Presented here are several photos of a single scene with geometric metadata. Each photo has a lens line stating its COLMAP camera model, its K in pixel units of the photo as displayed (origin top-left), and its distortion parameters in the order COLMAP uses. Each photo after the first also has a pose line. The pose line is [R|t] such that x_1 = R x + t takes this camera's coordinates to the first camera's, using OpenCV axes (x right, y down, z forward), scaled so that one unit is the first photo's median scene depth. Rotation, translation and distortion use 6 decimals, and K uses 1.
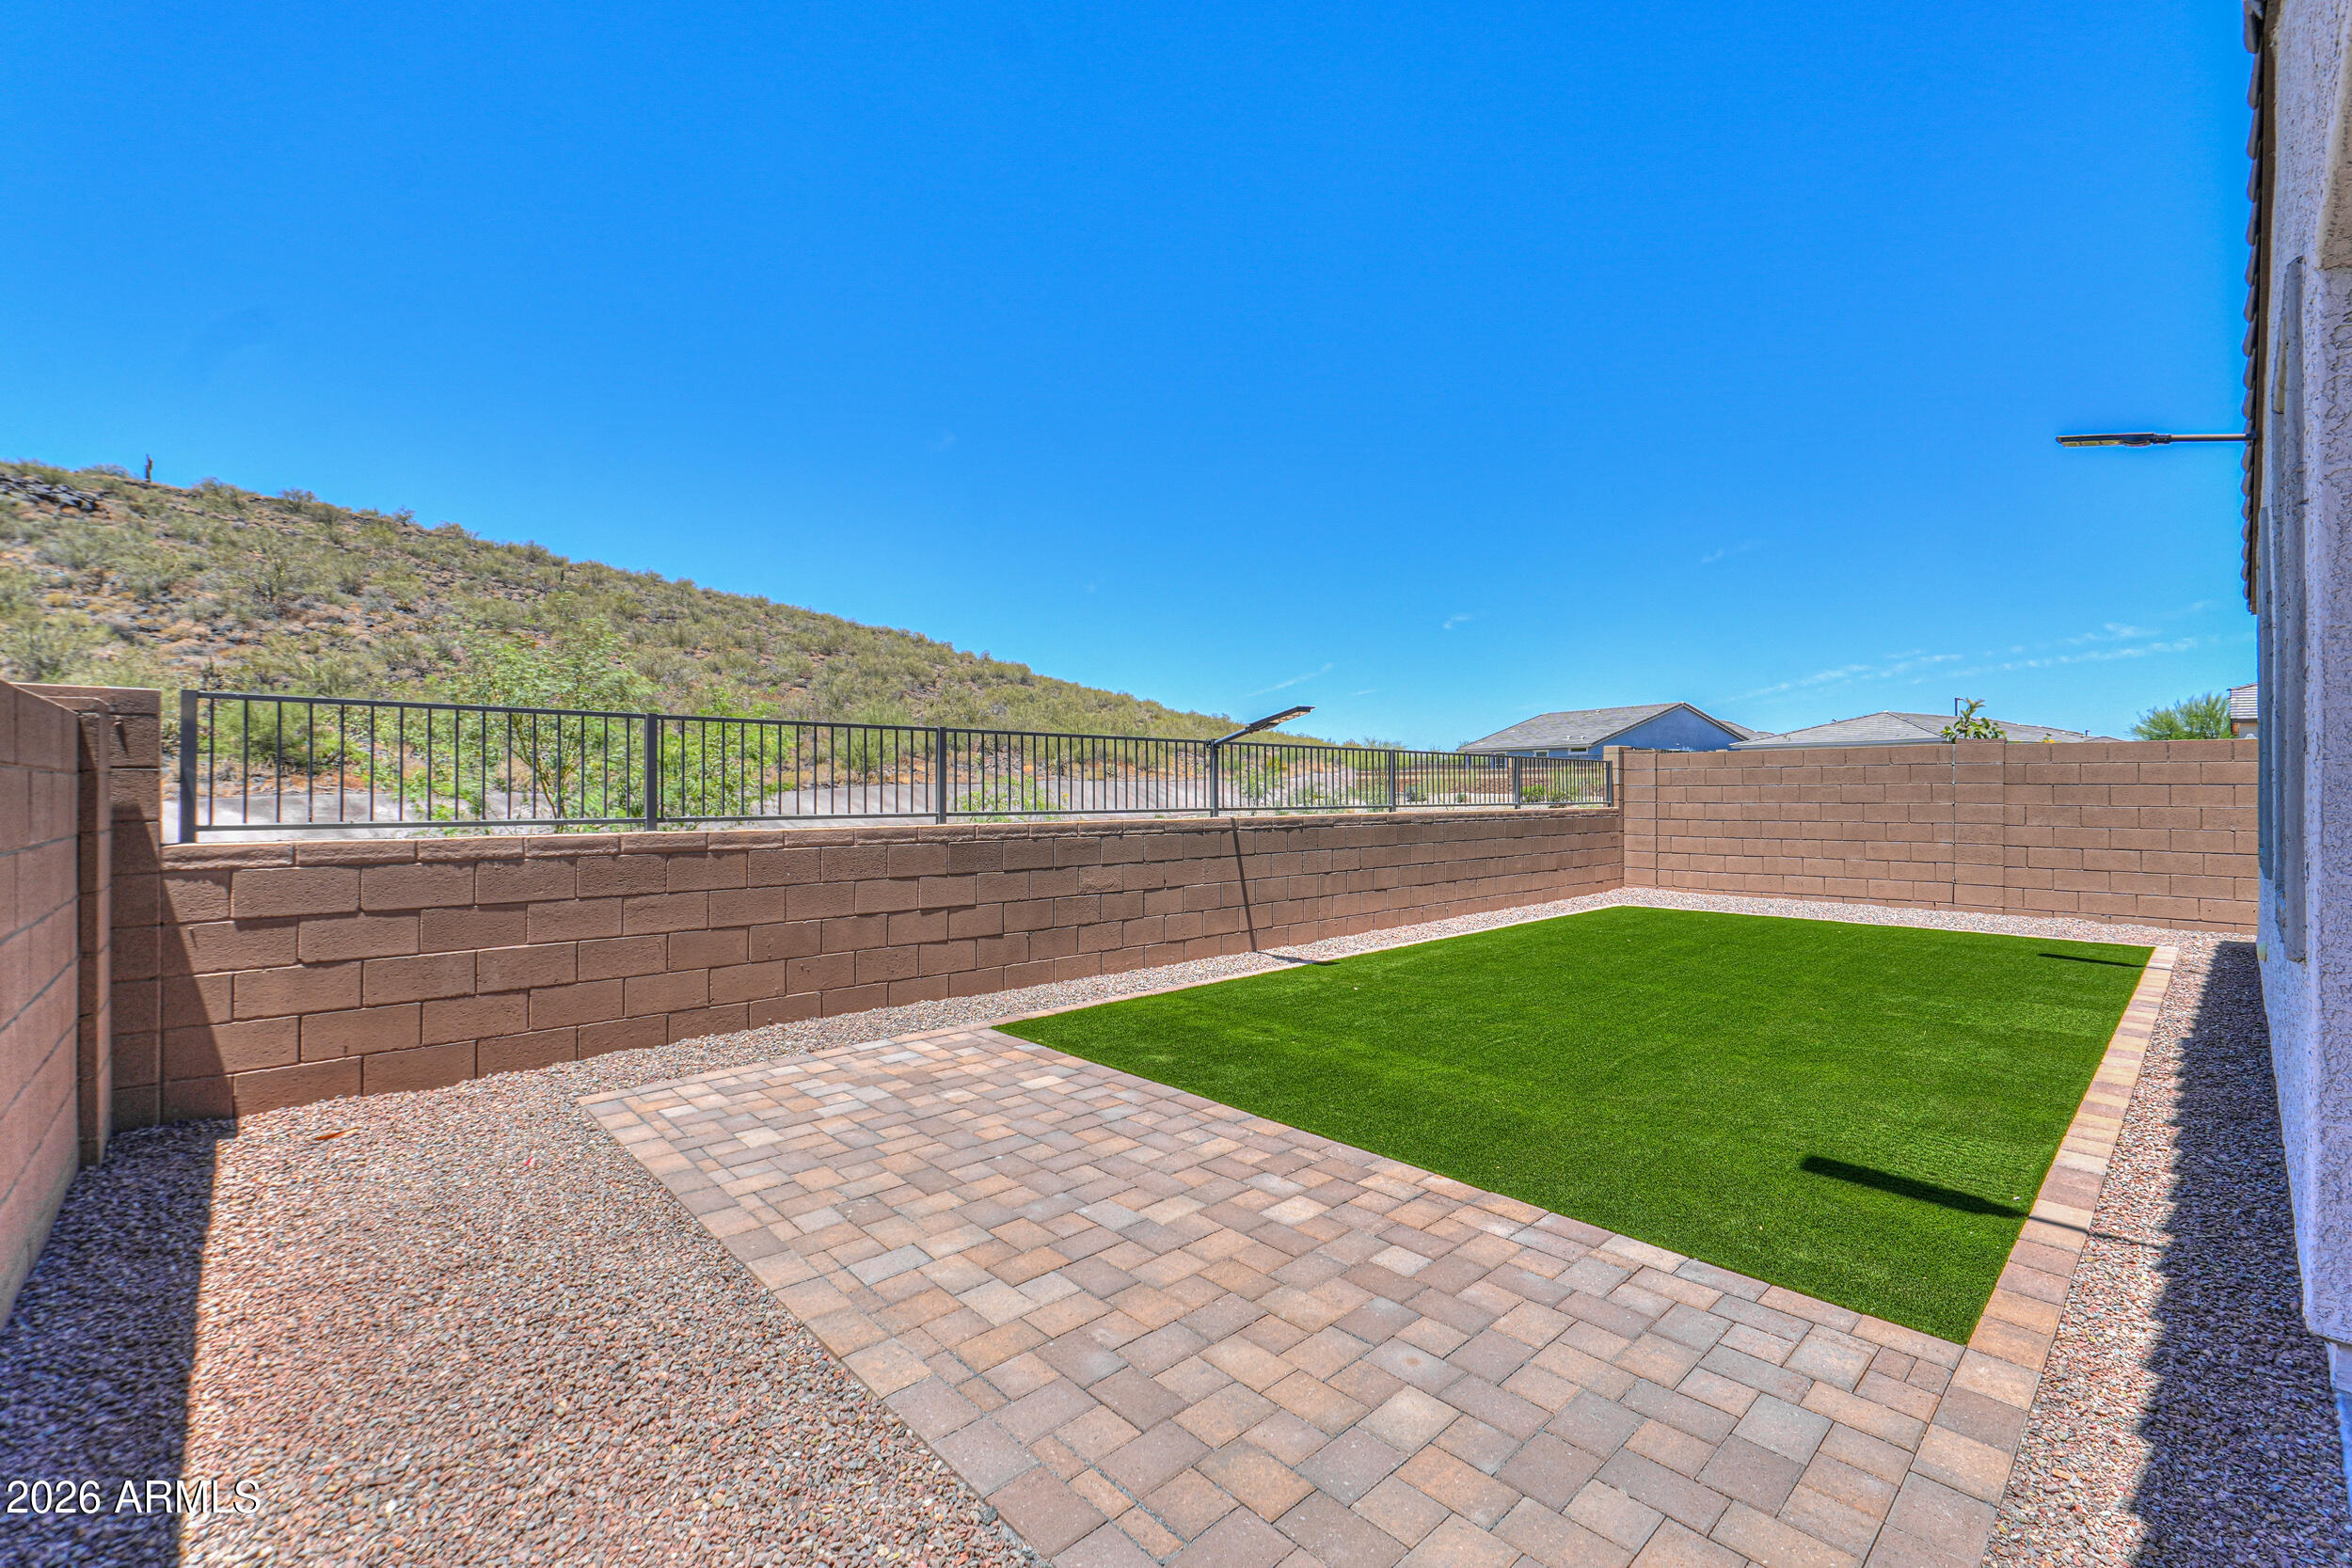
lens RADIAL K [[994.1, 0, 1179.9], [0, 994.1, 782.5], [0, 0, 1]] dist [-0.000797, -0.000571]
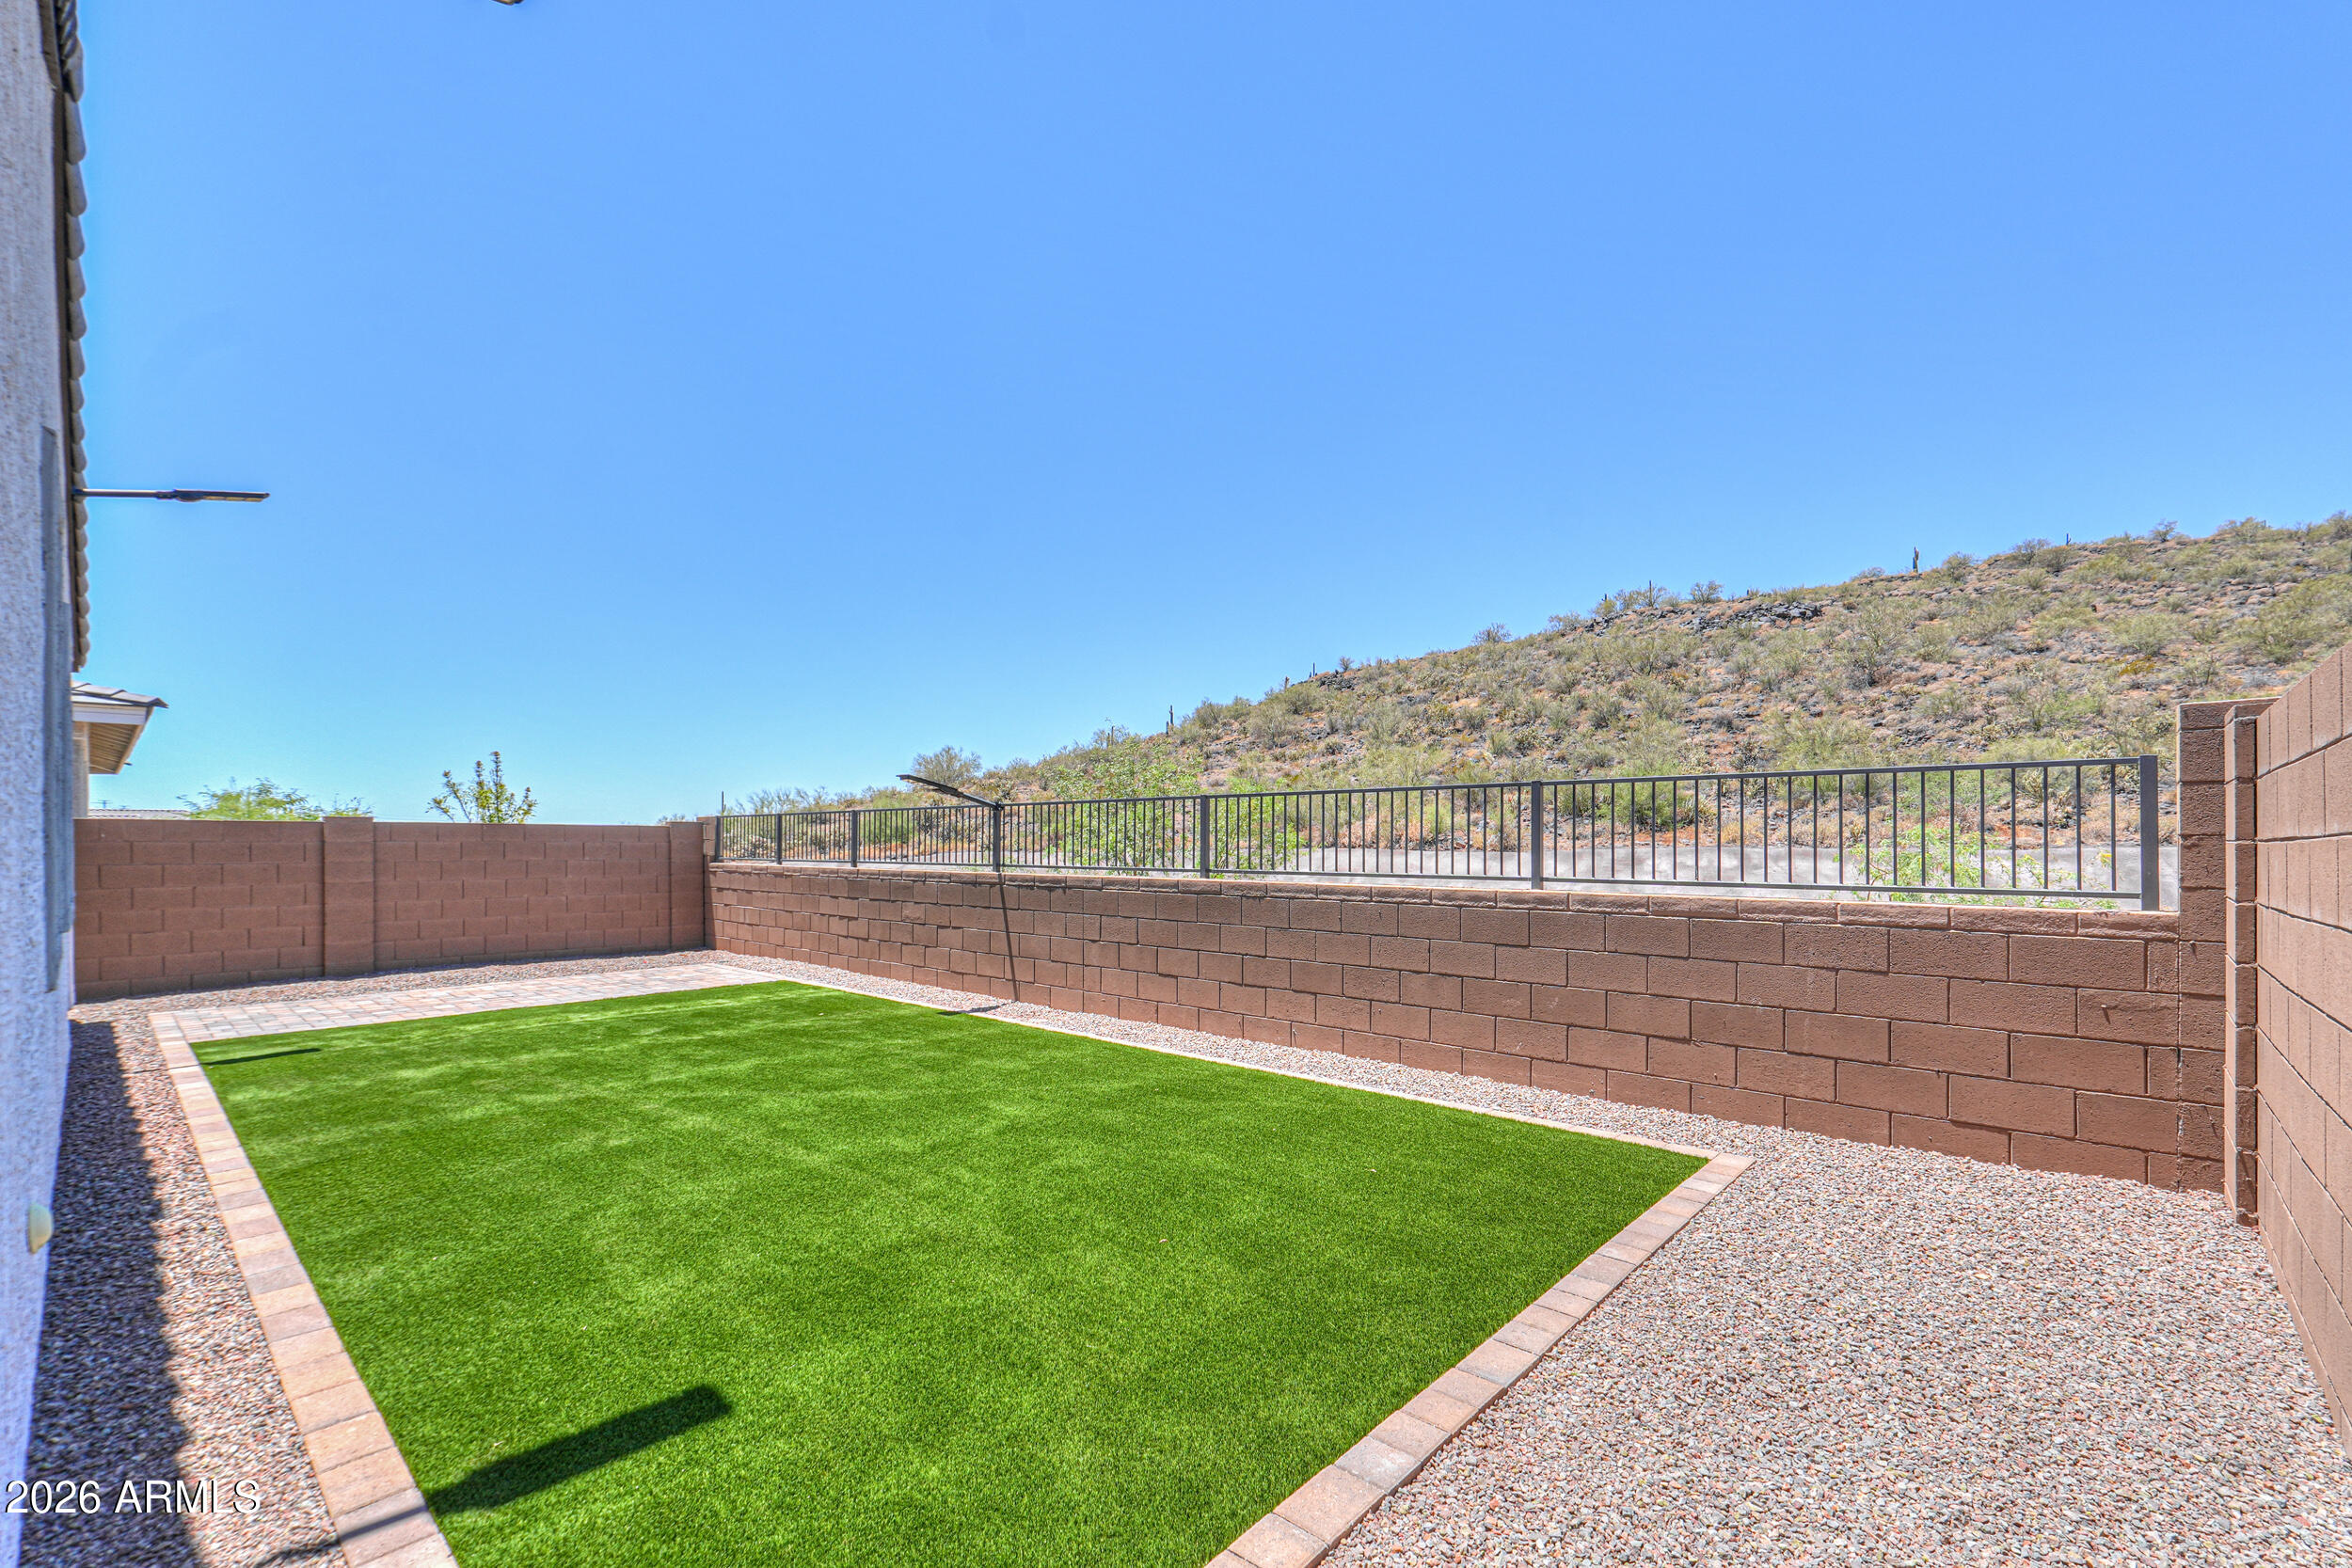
lens RADIAL K [[994.1, 0, 1120.5], [0, 994.1, 831.9], [0, 0, 1]] dist [-0.000797, -0.000571]
pose [[0.056219, -0.011877, -0.998348, 1.932158], [0.006664, 0.999911, -0.011520, 0.006183], [0.998396, -0.006005, 0.056293, 1.802977]]
